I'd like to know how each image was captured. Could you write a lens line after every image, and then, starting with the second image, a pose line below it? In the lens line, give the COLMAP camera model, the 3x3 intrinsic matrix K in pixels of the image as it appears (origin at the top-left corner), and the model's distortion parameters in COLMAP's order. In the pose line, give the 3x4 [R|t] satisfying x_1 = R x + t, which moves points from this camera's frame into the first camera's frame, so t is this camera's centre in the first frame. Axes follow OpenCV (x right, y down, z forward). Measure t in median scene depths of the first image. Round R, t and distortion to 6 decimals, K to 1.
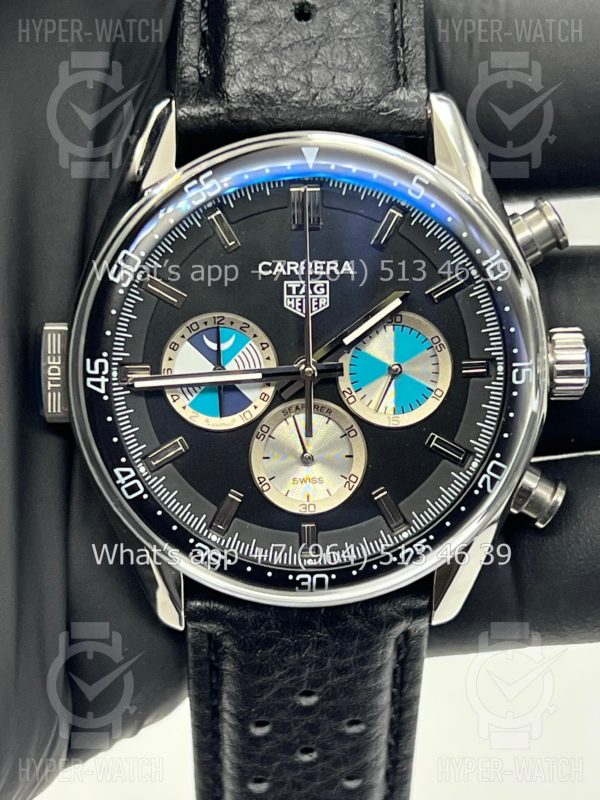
lens RADIAL K [[1690.3, 0, 300.0], [0, 1690.3, 400.0], [0, 0, 1]] dist [0.055039, -0.519902]
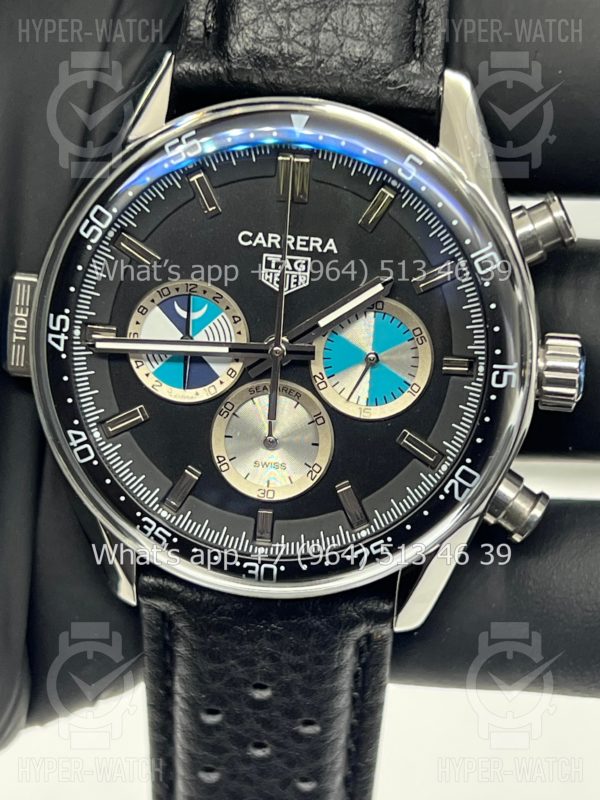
lens RADIAL K [[1690.3, 0, 300.0], [0, 1690.3, 400.0], [0, 0, 1]] dist [0.055039, -0.519902]
pose [[0.988022, 0.107006, -0.111185, 0.124239], [-0.105552, 0.994234, 0.018899, -0.008586], [0.112566, -0.006937, 0.993620, 0.057736]]
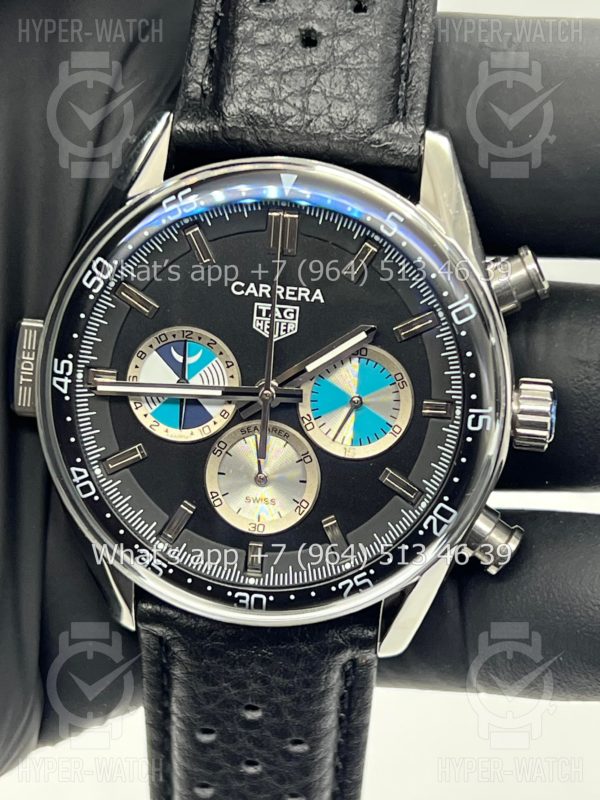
lens RADIAL K [[1690.3, 0, 300.0], [0, 1690.3, 400.0], [0, 0, 1]] dist [0.055039, -0.519902]
pose [[0.986553, 0.110989, -0.119980, 0.144025], [-0.109742, 0.993815, 0.016970, -0.032291], [0.121122, -0.003575, 0.992631, -0.001690]]
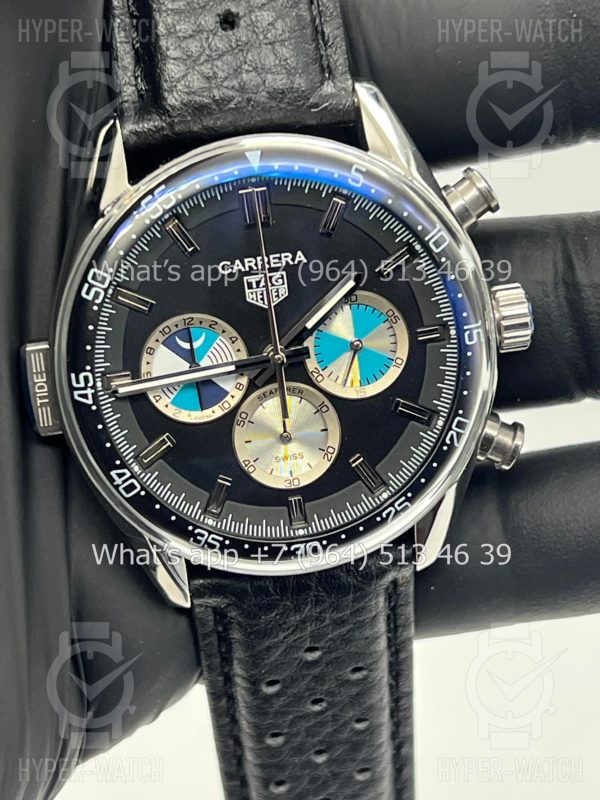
lens RADIAL K [[1690.3, 0, 300.0], [0, 1690.3, 400.0], [0, 0, 1]] dist [0.055039, -0.519902]
pose [[0.990432, -0.130960, 0.043514, -0.030801], [0.128885, 0.990521, 0.047503, -0.039229], [-0.049323, -0.041440, 0.997923, -0.075113]]
